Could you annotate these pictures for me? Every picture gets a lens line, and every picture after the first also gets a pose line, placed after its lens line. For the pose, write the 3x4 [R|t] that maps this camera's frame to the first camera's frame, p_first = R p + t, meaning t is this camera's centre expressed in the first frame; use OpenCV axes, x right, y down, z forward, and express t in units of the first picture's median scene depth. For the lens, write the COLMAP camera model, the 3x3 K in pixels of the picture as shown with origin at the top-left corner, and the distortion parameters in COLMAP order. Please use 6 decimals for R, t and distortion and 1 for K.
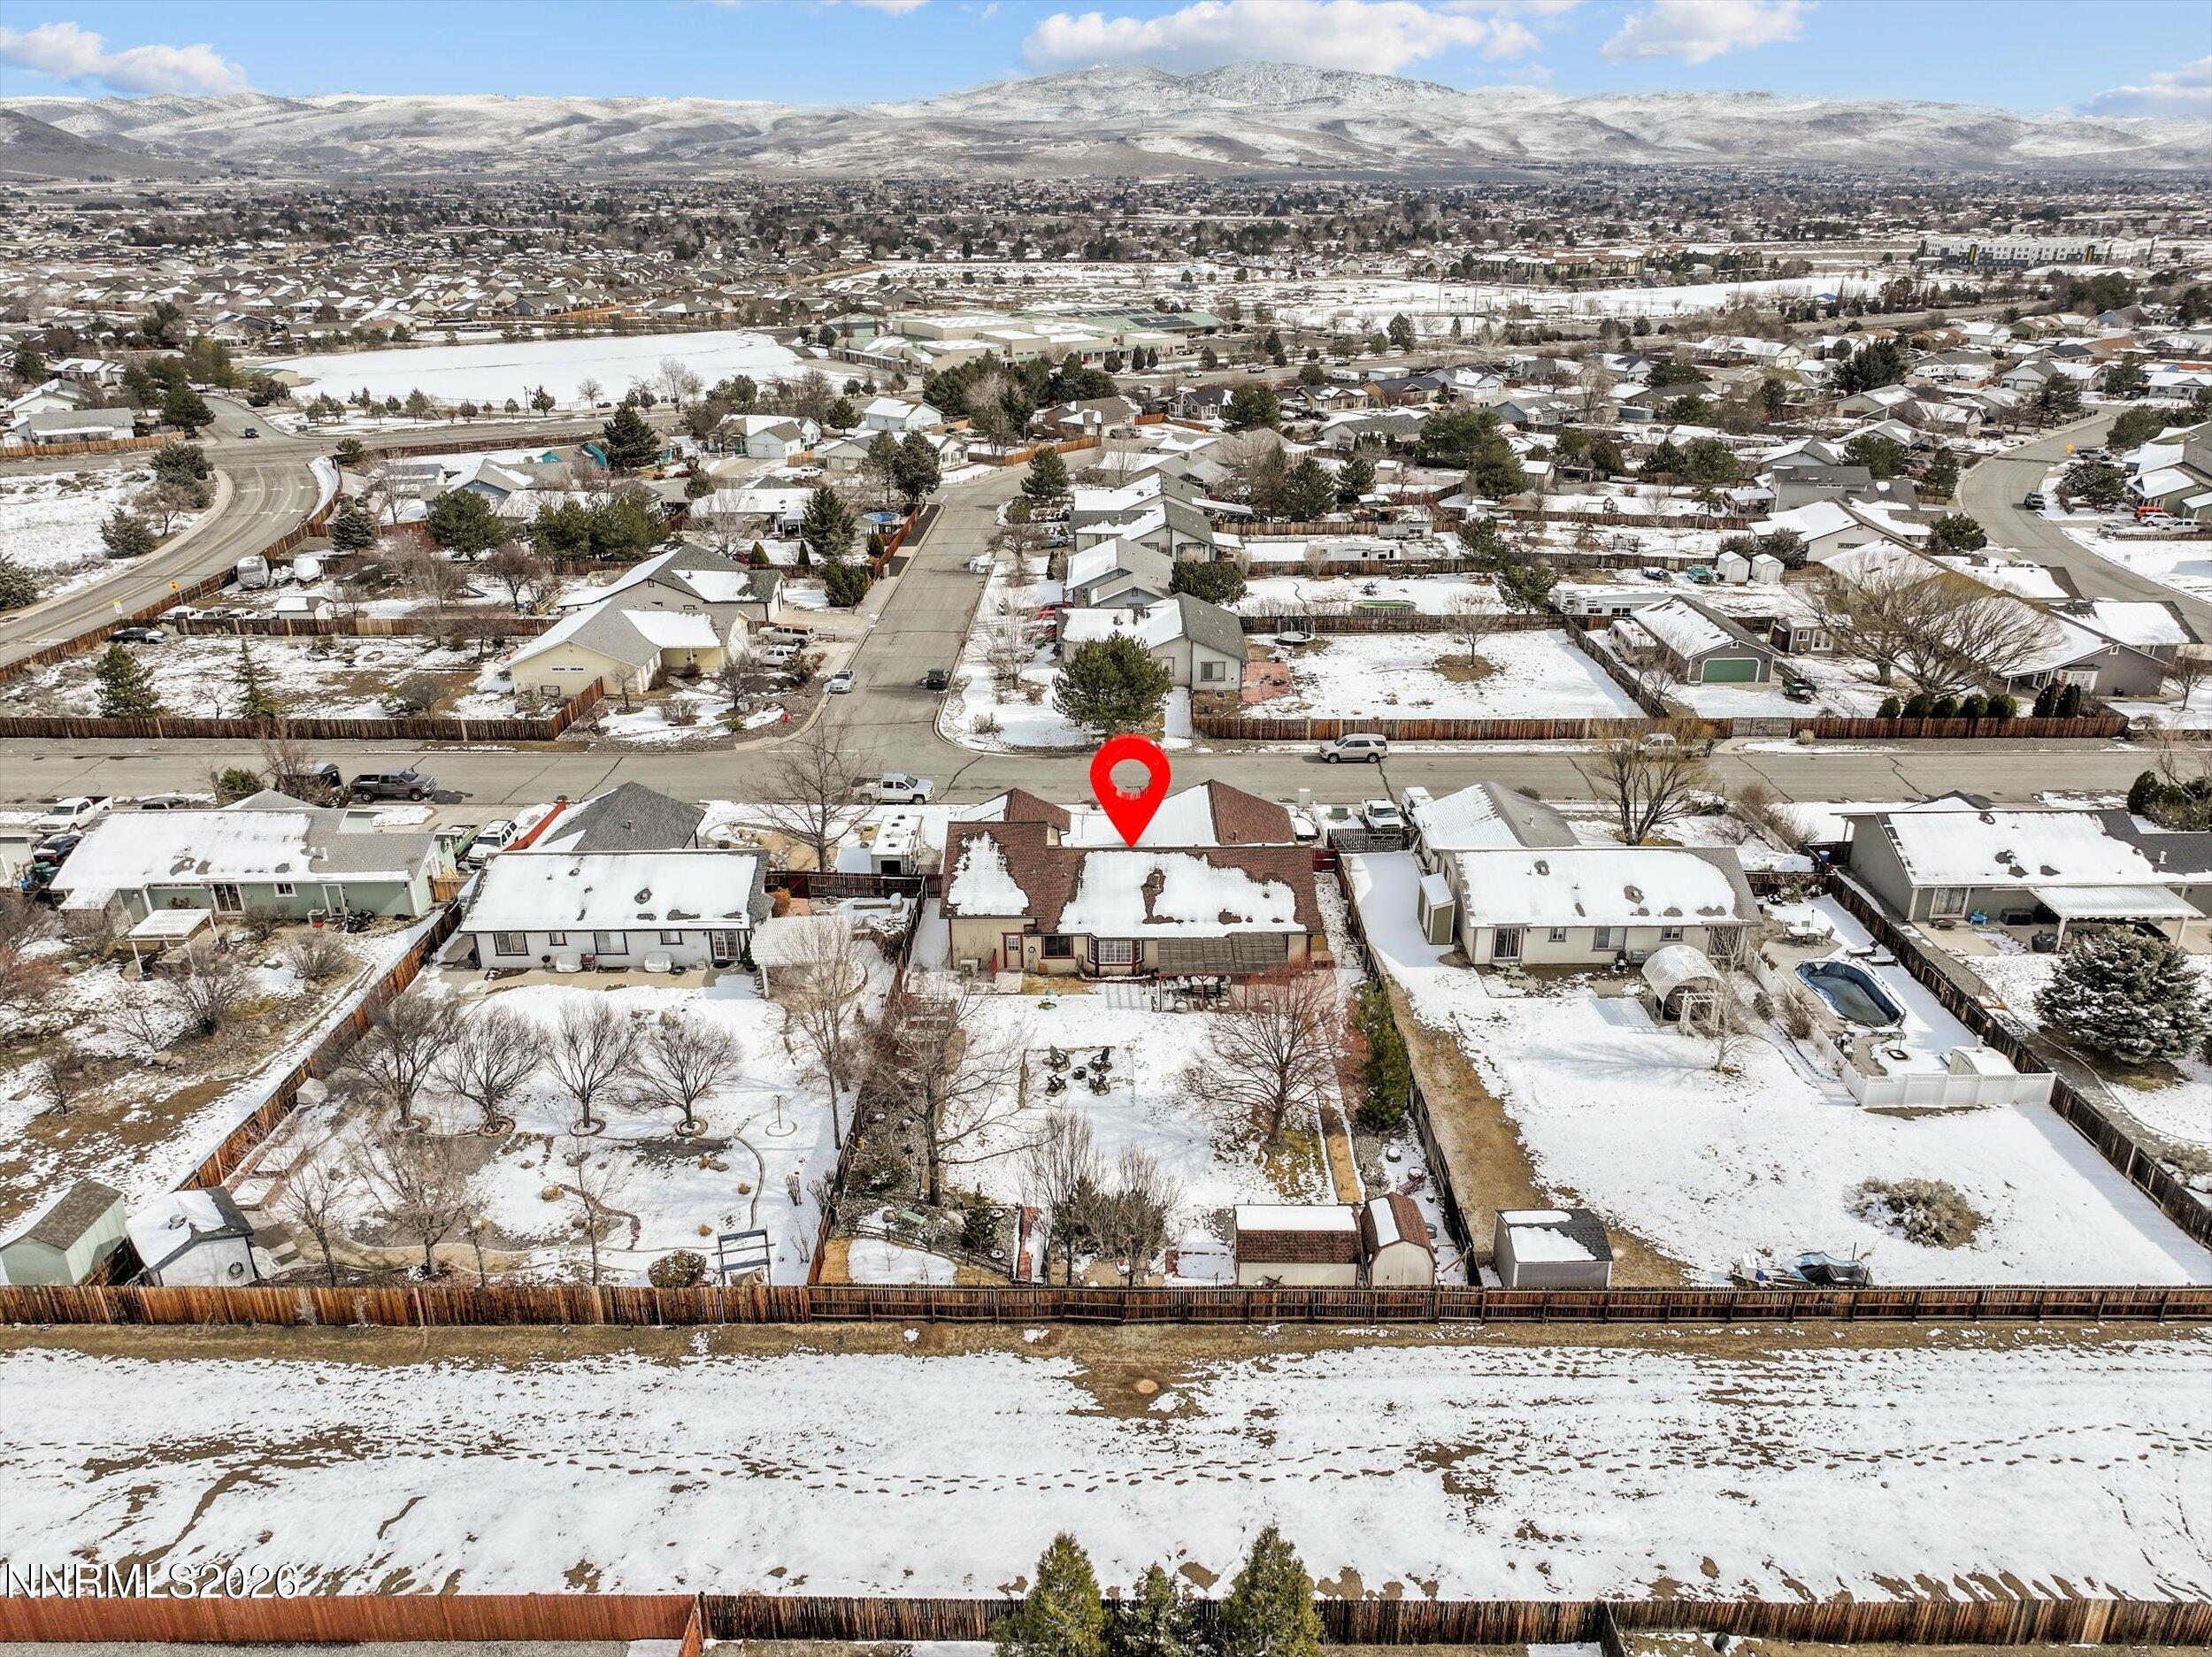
lens RADIAL K [[1533.3, 0, 1114.9], [0, 1533.3, 830.9], [0, 0, 1]] dist [0.000580, 0.015601]
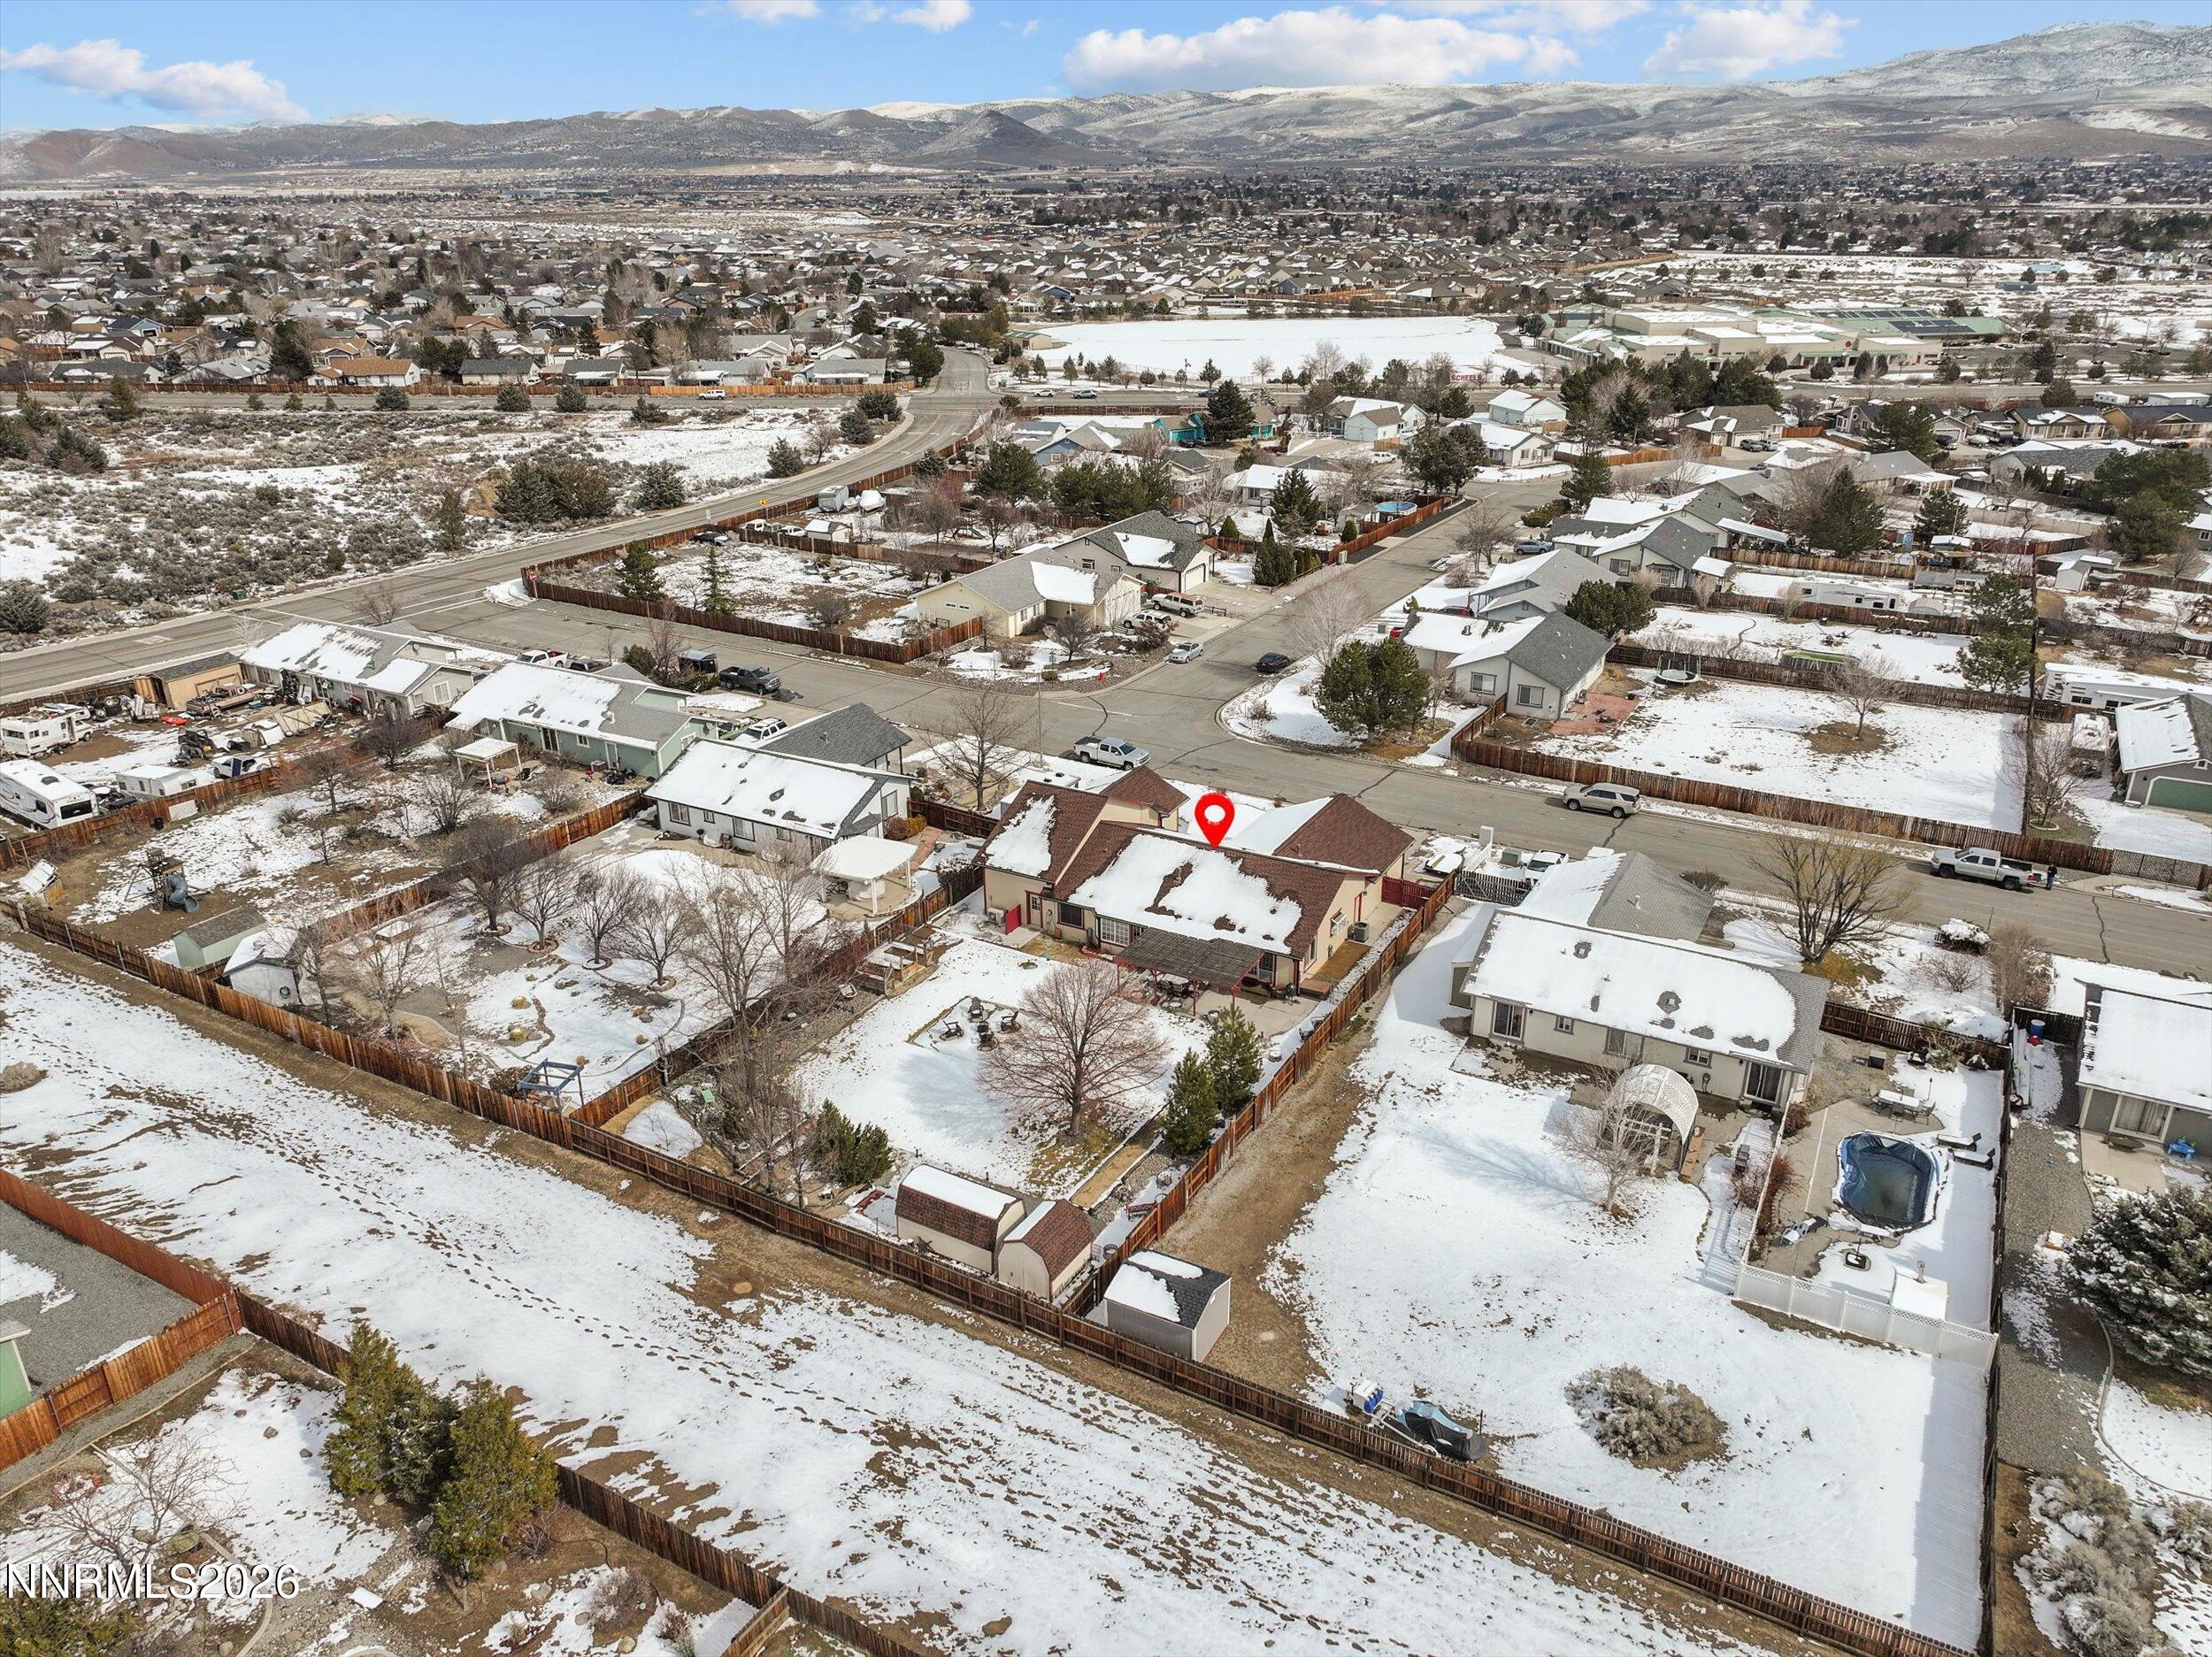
lens RADIAL K [[1533.3, 0, 1112.7], [0, 1533.3, 829.0], [0, 0, 1]] dist [0.000580, 0.015601]
pose [[0.875012, 0.191795, -0.444486, 0.385188], [-0.188643, 0.980679, 0.051800, -0.035584], [0.445833, 0.038524, 0.894287, 0.076857]]
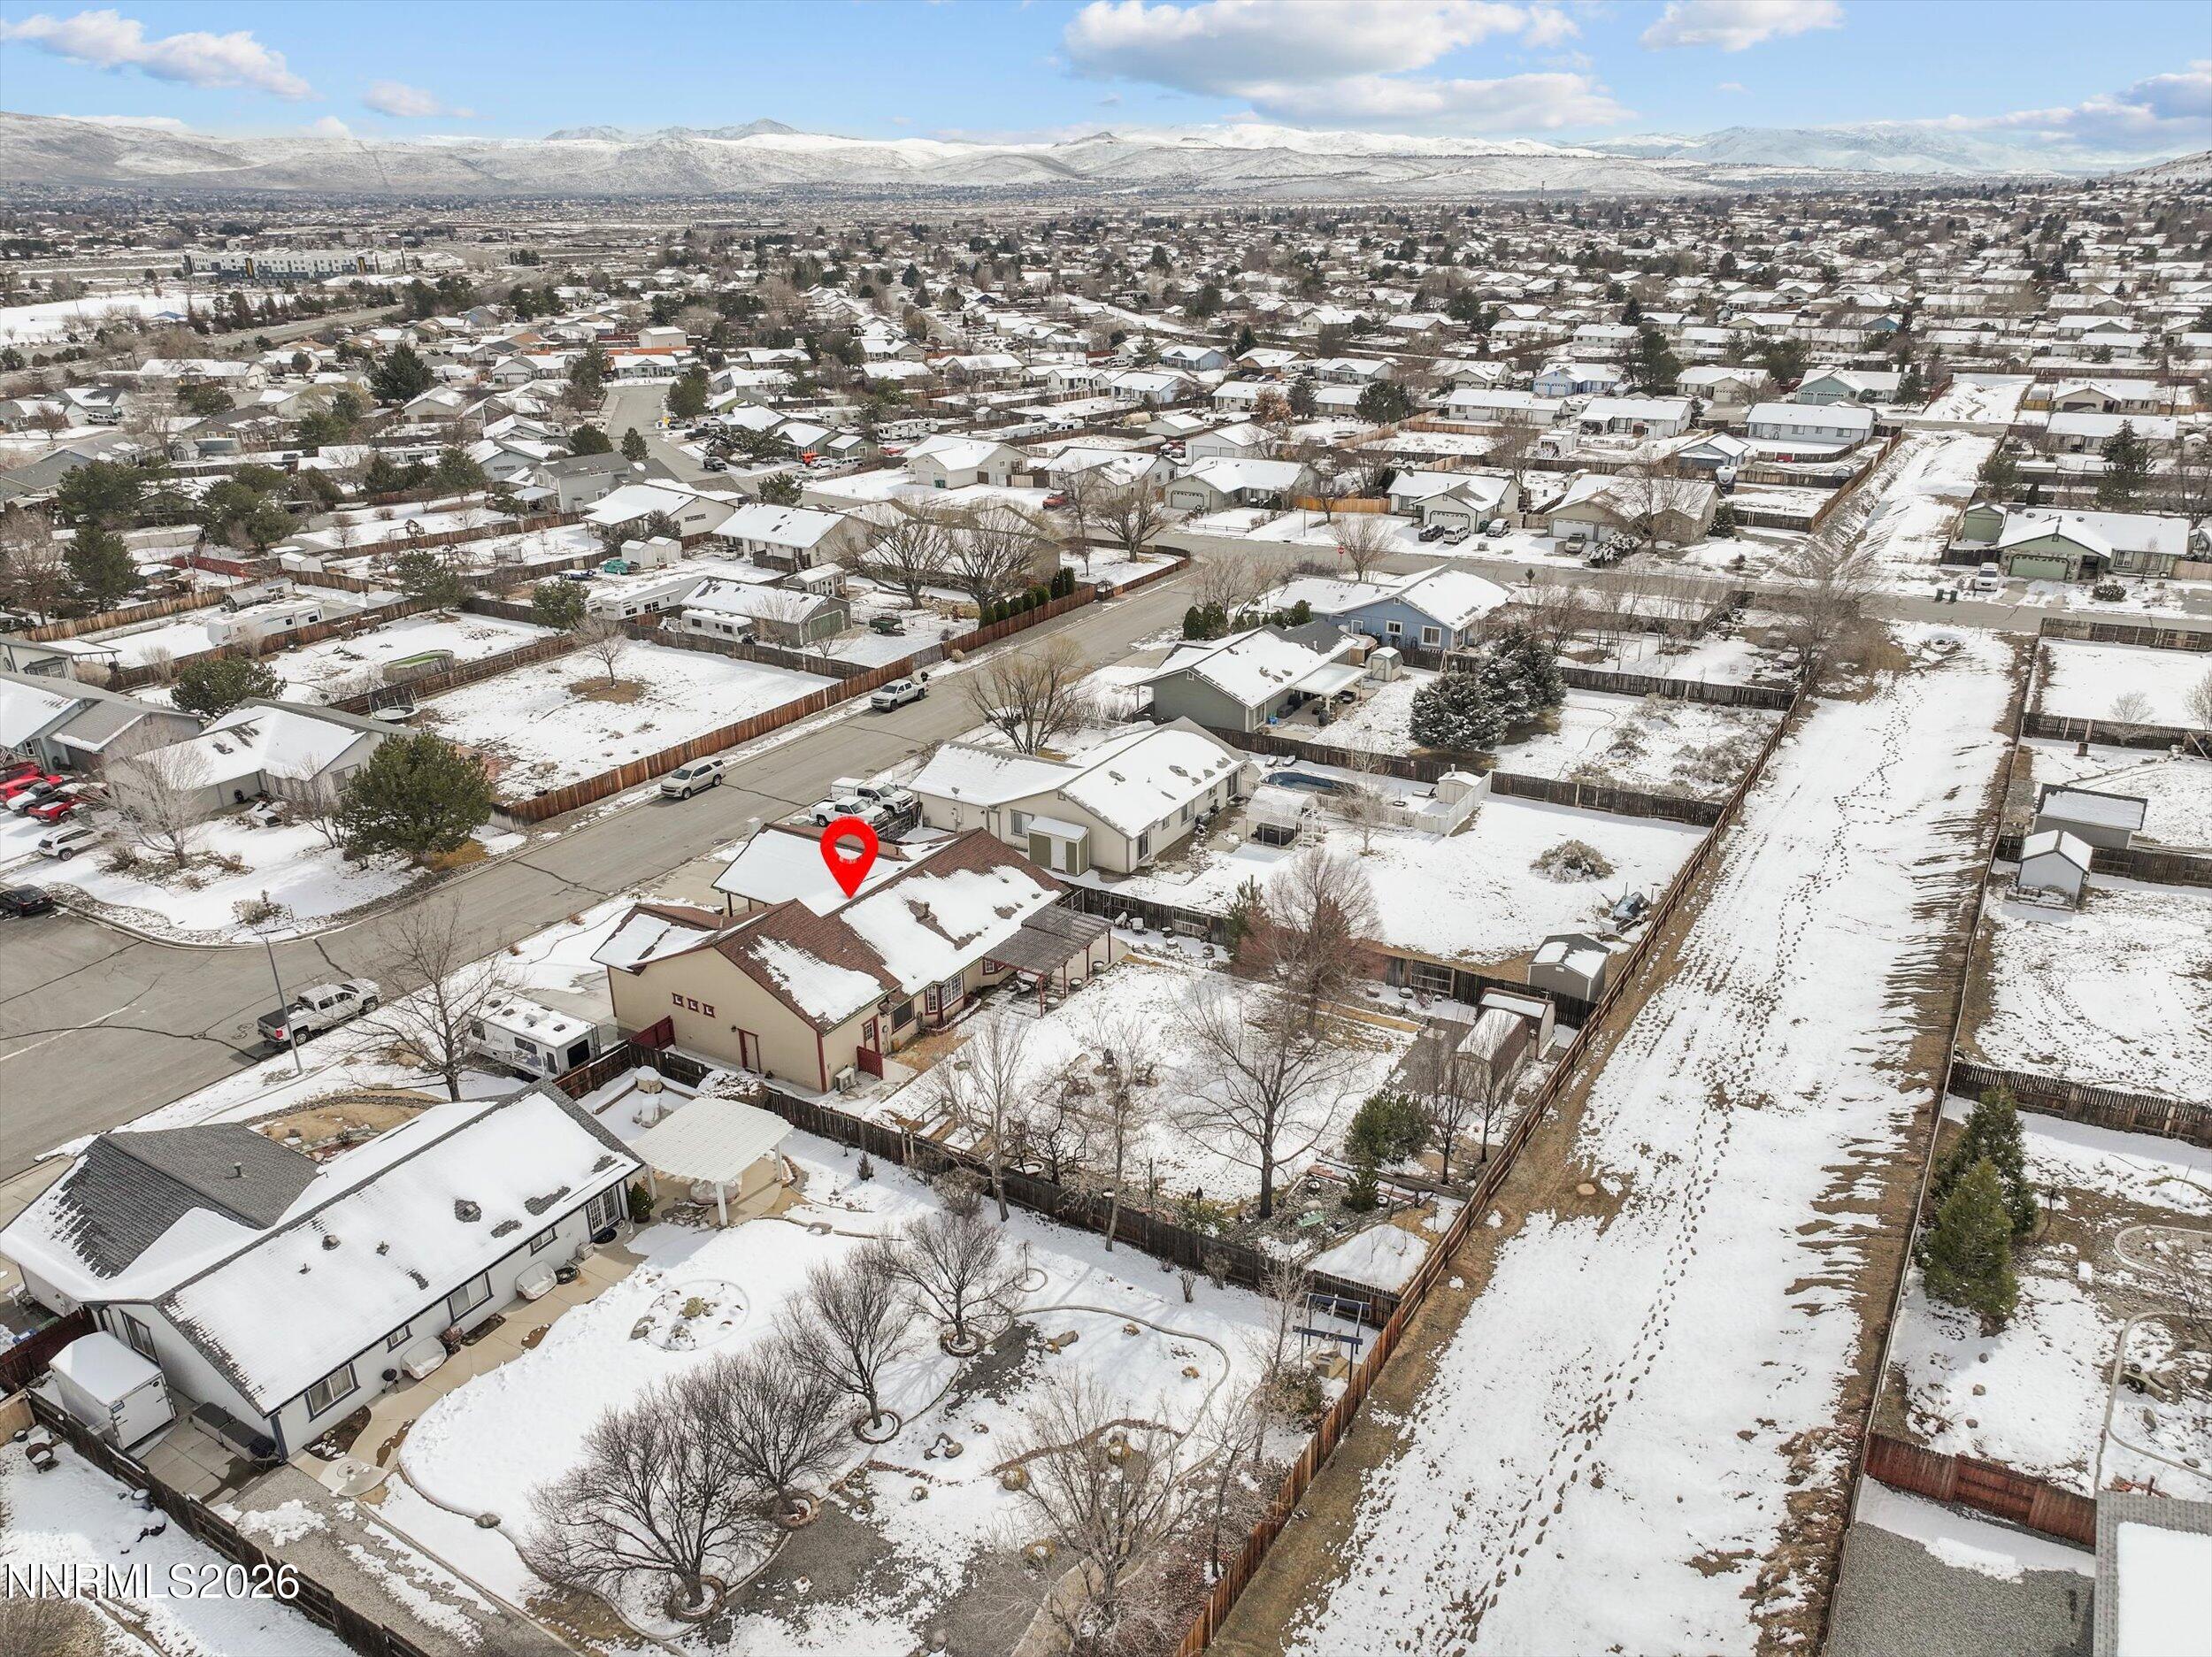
lens RADIAL K [[1533.3, 0, 1099.3], [0, 1533.3, 836.3], [0, 0, 1]] dist [0.000580, 0.015601]
pose [[0.525864, -0.330804, 0.783605, -0.571281], [0.335887, 0.927159, 0.165999, -0.115766], [-0.781439, 0.175910, 0.598672, 0.314501]]
